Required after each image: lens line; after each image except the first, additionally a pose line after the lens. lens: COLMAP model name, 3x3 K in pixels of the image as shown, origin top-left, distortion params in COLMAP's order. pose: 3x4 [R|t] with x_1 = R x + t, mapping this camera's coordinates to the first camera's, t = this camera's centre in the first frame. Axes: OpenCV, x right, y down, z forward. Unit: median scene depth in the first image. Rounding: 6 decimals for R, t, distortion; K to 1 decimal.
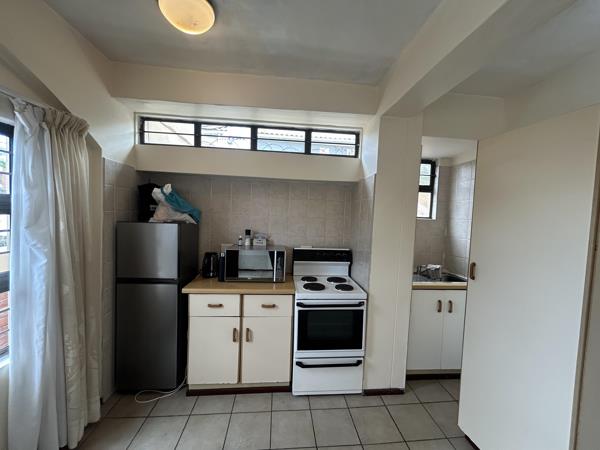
lens RADIAL K [[242.3, 0, 300.0], [0, 242.3, 225.0], [0, 0, 1]] dist [0.001422, -0.000010]
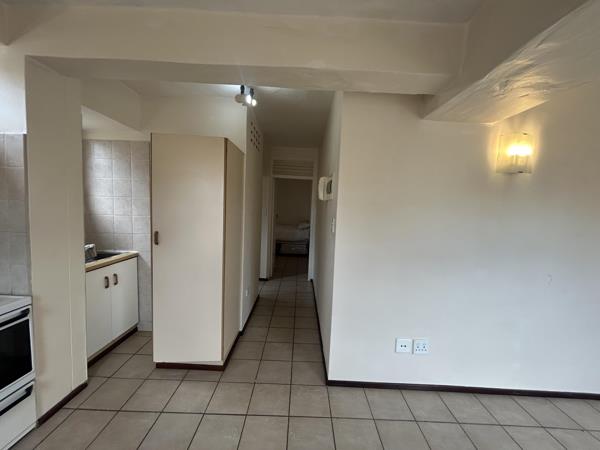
lens RADIAL K [[242.3, 0, 300.0], [0, 242.3, 225.0], [0, 0, 1]] dist [0.001422, -0.000010]
pose [[0.093080, -0.116733, 0.988792, -0.349215], [0.018888, 0.993132, 0.115467, -0.007171], [-0.995479, 0.007929, 0.094645, 0.096422]]
